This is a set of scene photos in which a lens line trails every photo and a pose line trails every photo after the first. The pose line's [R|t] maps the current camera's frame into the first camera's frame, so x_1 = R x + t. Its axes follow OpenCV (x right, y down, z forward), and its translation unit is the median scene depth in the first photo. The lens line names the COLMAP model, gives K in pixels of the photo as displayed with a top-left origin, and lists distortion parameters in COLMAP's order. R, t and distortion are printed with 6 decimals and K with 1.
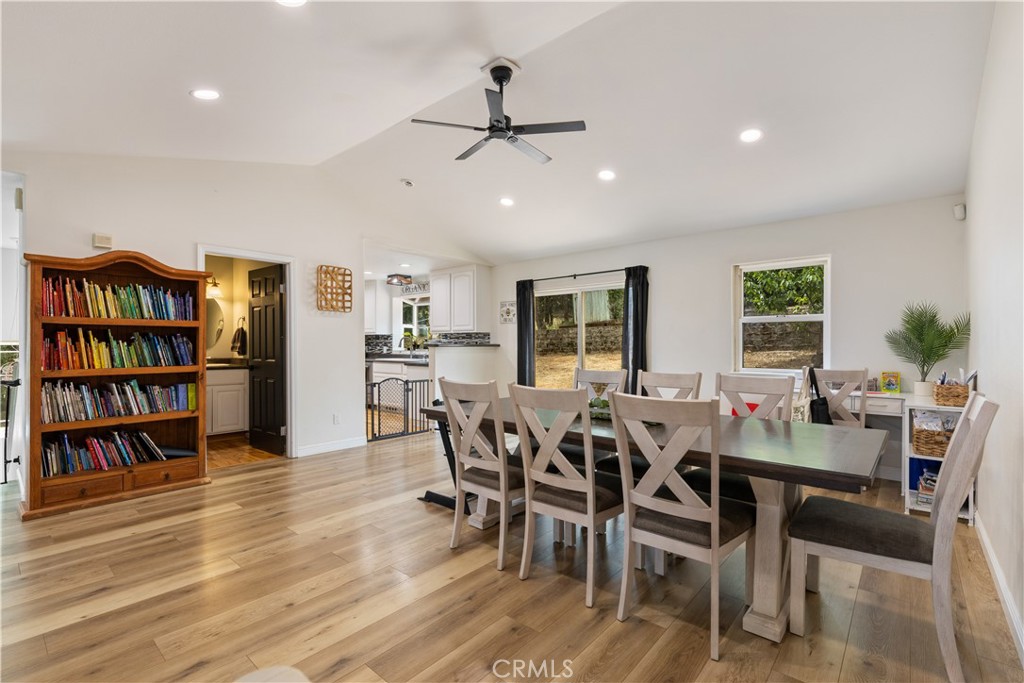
lens RADIAL K [[458.0, 0, 516.3], [0, 458.0, 344.1], [0, 0, 1]] dist [0.000390, 0.000002]
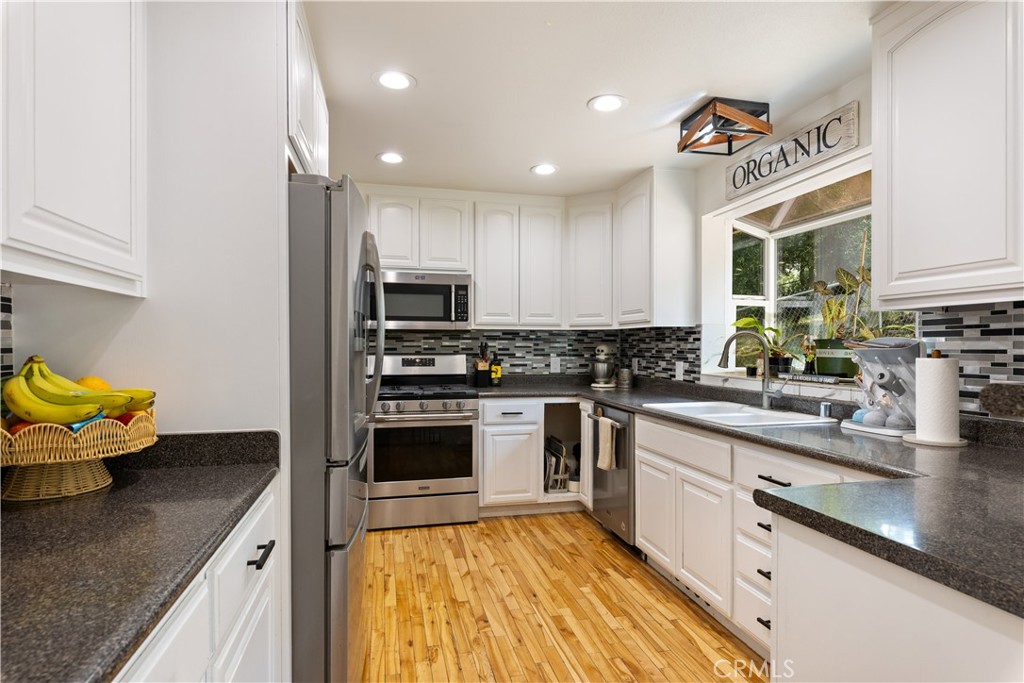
lens RADIAL K [[553.7, 0, 514.8], [0, 553.7, 343.8], [0, 0, 1]] dist [-0.003778, -0.000155]
pose [[0.816735, 0.001330, -0.577011, -0.147834], [-0.002107, 0.999998, -0.000678, -0.007378], [0.577009, 0.001769, 0.816736, 0.589664]]
